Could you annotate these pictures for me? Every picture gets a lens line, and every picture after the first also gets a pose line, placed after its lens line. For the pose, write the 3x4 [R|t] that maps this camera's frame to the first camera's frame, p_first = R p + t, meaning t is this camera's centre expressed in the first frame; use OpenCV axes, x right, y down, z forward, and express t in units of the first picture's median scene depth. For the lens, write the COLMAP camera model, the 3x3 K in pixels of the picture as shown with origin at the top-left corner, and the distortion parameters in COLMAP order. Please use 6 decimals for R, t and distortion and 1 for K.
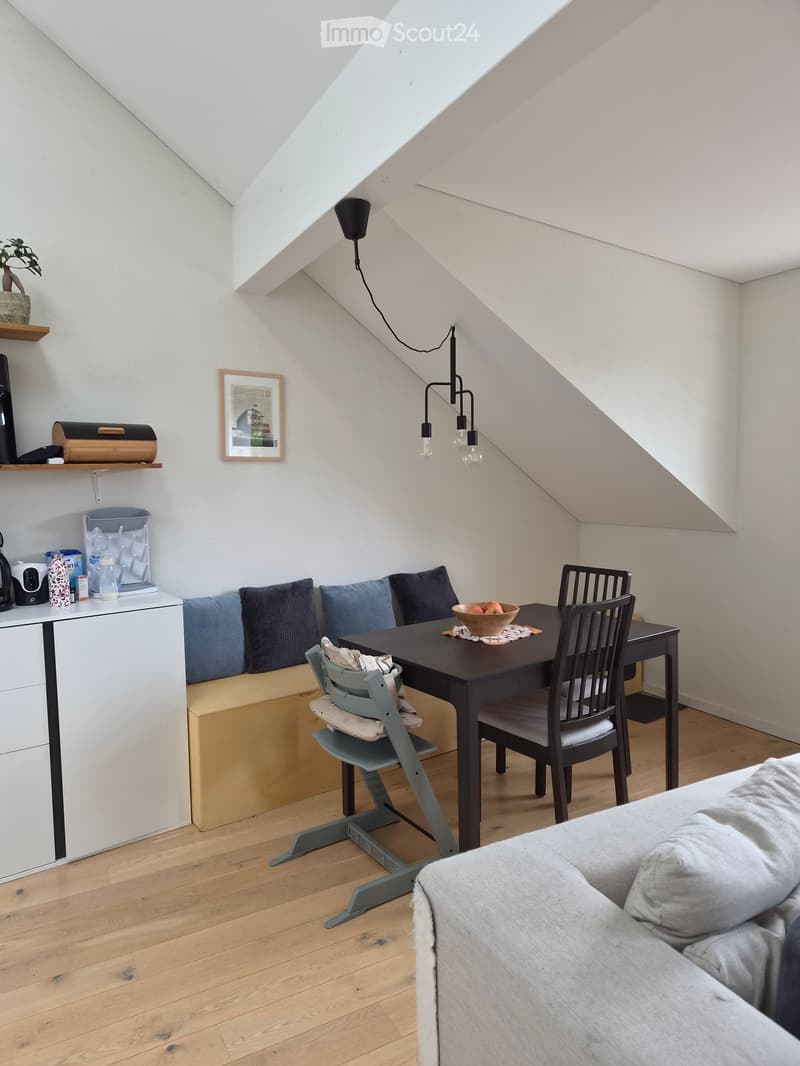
lens RADIAL K [[741.3, 0, 400.0], [0, 741.3, 533.0], [0, 0, 1]] dist [0.033868, -0.000993]
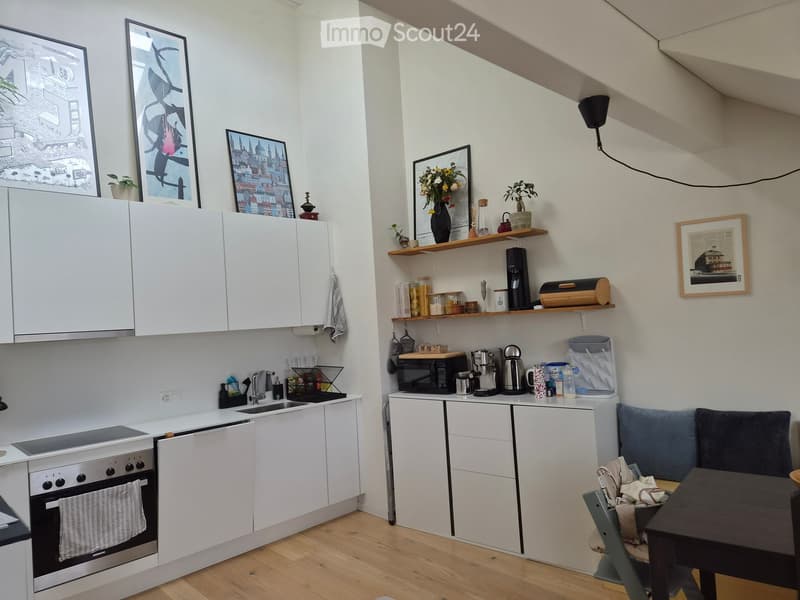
lens RADIAL K [[556.3, 0, 400.0], [0, 556.3, 300.0], [0, 0, 1]] dist [0.033868, -0.000993]
pose [[0.218020, -0.031616, -0.975432, 0.601635], [-0.025265, 0.998957, -0.038026, -0.053140], [0.975617, 0.032934, 0.216994, 0.402175]]
